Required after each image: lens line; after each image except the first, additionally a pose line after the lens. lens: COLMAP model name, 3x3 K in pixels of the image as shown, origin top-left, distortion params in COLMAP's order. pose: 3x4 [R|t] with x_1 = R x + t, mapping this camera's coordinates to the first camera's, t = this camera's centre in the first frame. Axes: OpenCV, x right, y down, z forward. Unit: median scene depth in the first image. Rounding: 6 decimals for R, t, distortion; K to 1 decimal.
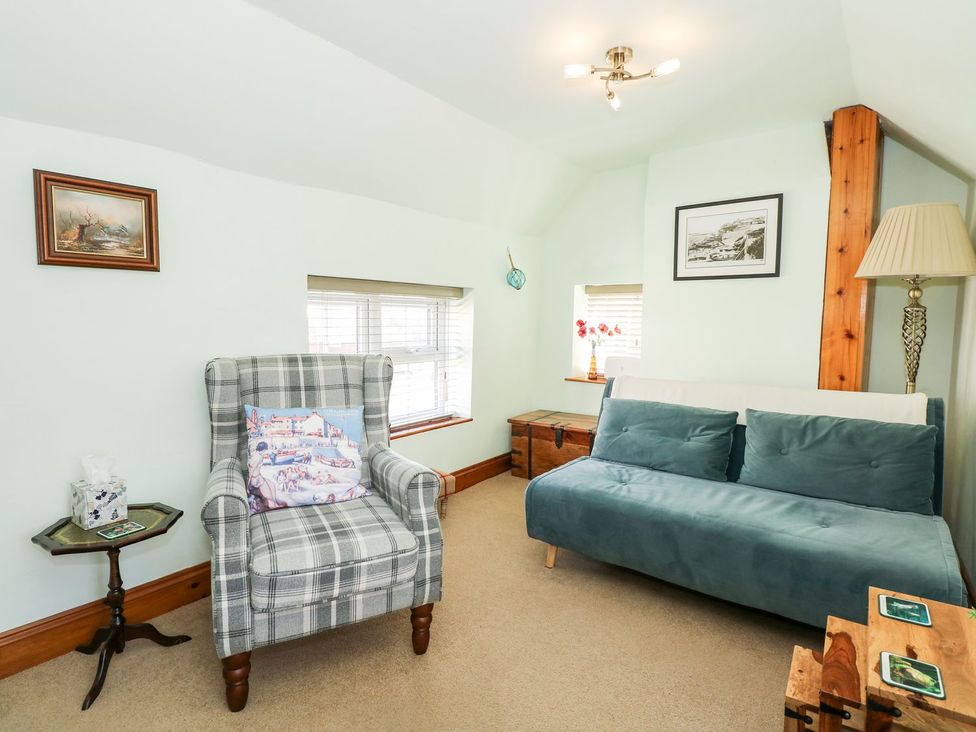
lens RADIAL K [[509.7, 0, 492.1], [0, 509.7, 355.6], [0, 0, 1]] dist [0.000388, -0.012752]
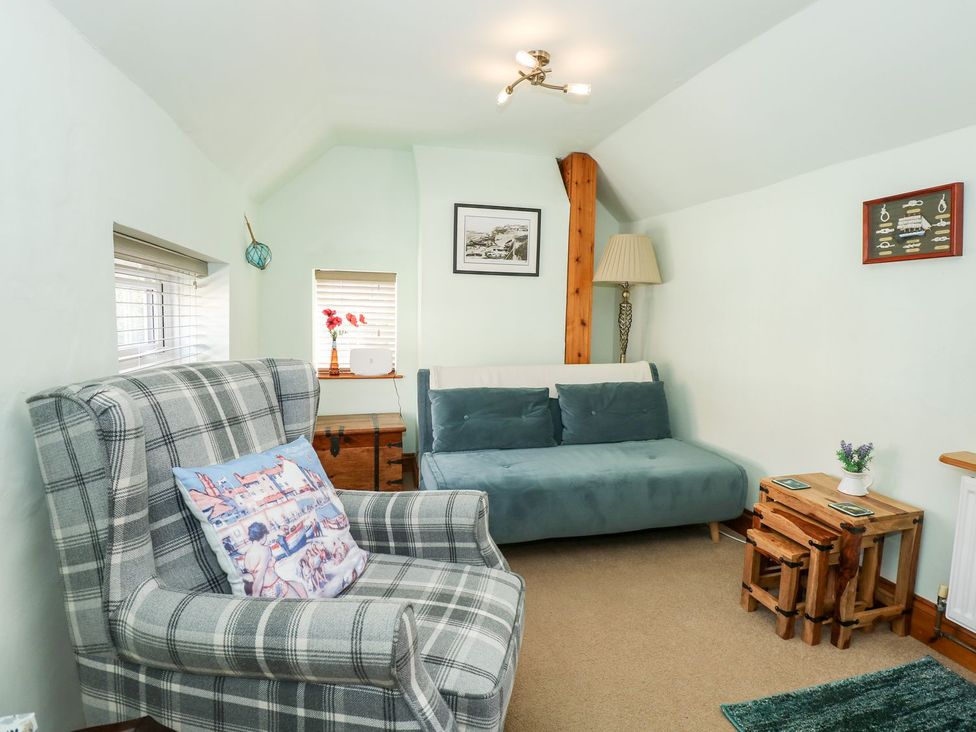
lens RADIAL K [[517.7, 0, 493.0], [0, 517.7, 356.6], [0, 0, 1]] dist [-0.000441, -0.013588]
pose [[0.621890, -0.059760, 0.780821, -0.621050], [0.043347, 0.998182, 0.041872, -0.022387], [-0.781904, 0.007807, 0.623350, 0.378462]]
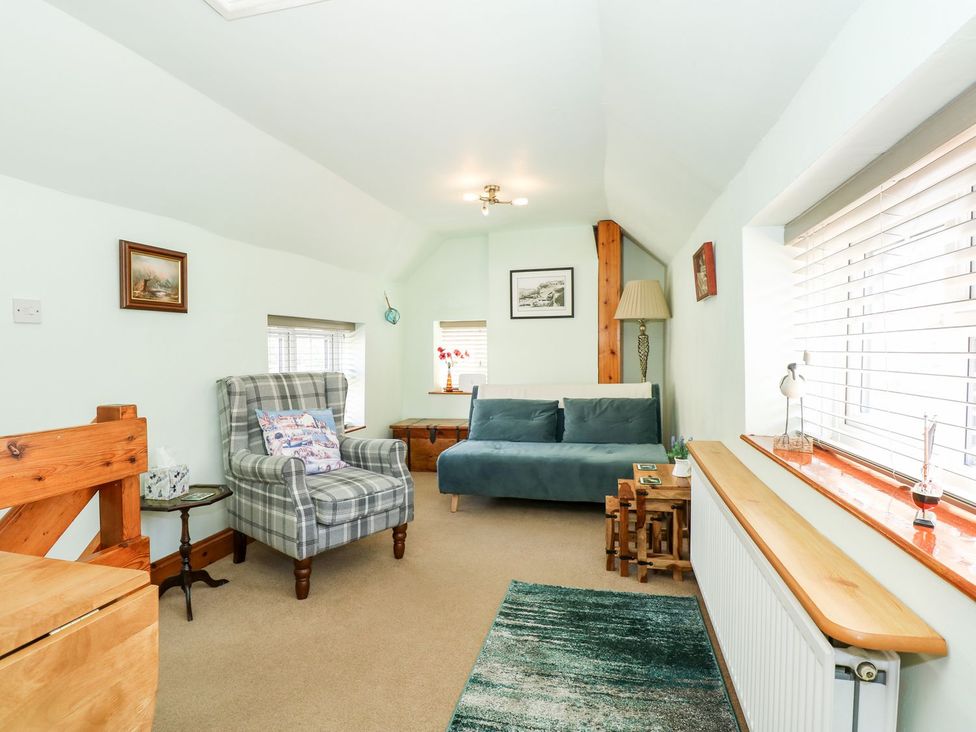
lens RADIAL K [[509.7, 0, 492.1], [0, 509.7, 355.6], [0, 0, 1]] dist [0.000388, -0.012752]
pose [[0.920812, -0.022259, 0.389370, -0.388013], [0.046082, 0.997586, -0.051949, 0.047906], [-0.387274, 0.065779, 0.919615, -0.480243]]
